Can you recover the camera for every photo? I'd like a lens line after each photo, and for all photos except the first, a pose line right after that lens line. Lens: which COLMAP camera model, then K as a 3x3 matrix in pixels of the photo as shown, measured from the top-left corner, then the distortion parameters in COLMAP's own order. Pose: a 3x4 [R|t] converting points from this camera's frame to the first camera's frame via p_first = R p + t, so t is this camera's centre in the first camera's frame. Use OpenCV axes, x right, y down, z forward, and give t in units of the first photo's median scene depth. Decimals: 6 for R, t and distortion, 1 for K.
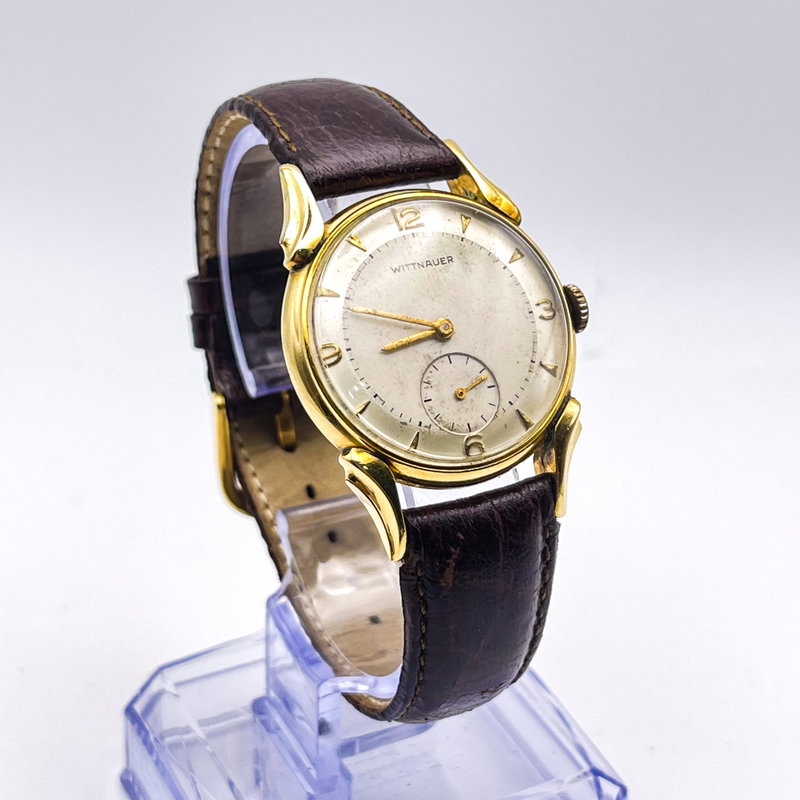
lens RADIAL K [[1984.2, 0, 400.0], [0, 1984.2, 400.0], [0, 0, 1]] dist [0.077547, 0.010776]
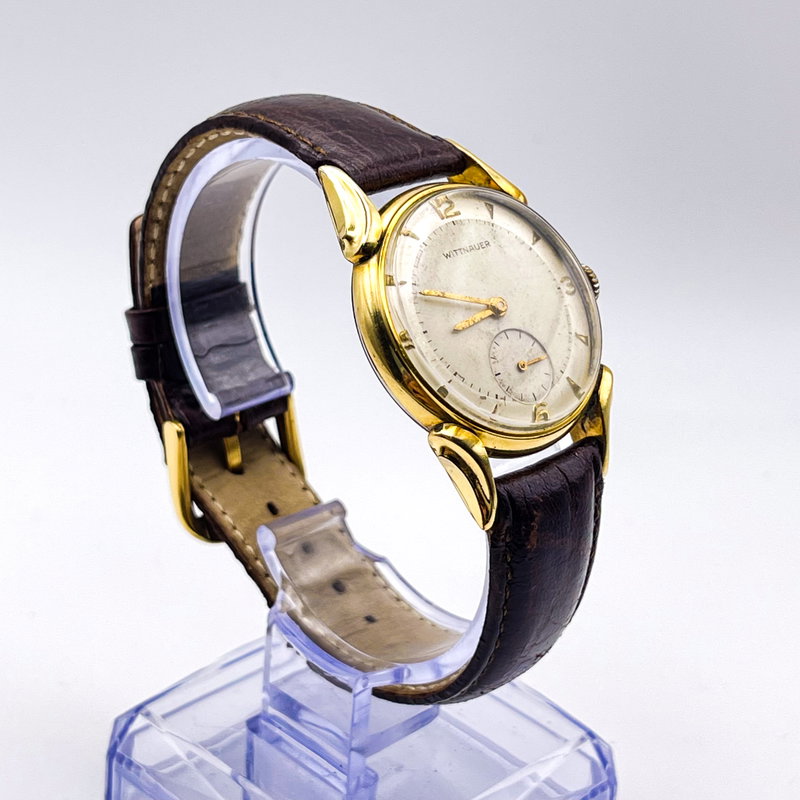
lens RADIAL K [[1984.2, 0, 400.0], [0, 1984.2, 400.0], [0, 0, 1]] dist [0.077547, 0.010776]
pose [[0.947075, -0.097858, 0.305734, -0.350906], [0.117091, 0.992093, -0.045170, 0.054183], [-0.298896, 0.078578, 0.951045, 0.014731]]
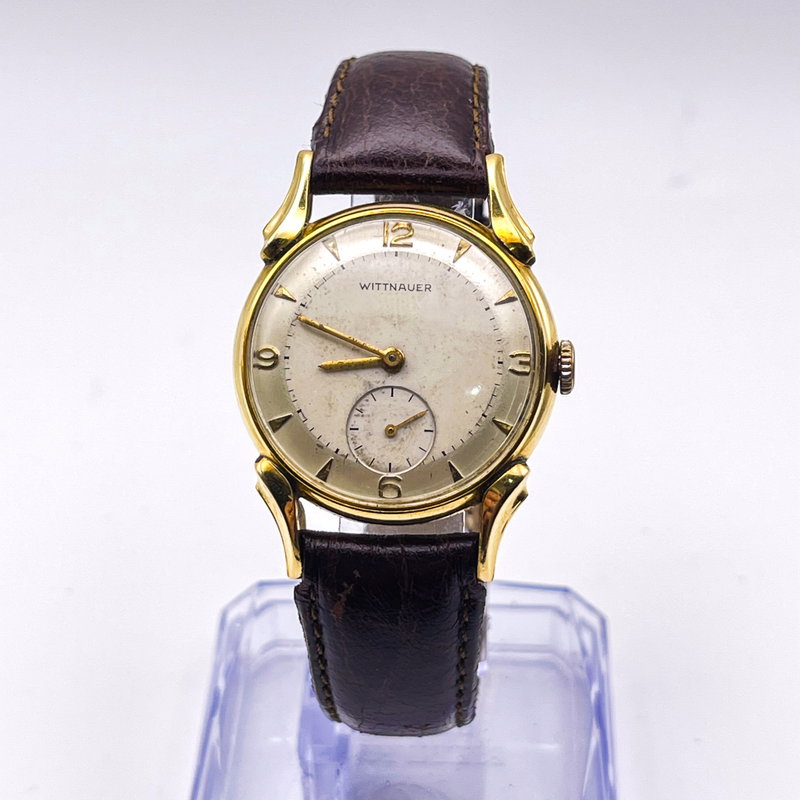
lens RADIAL K [[1984.2, 0, 400.0], [0, 1984.2, 400.0], [0, 0, 1]] dist [0.077547, 0.010776]
pose [[0.874939, 0.262071, -0.407186, 0.410091], [-0.213606, 0.963535, 0.161161, -0.168344], [0.434573, -0.054028, 0.899014, 0.148465]]
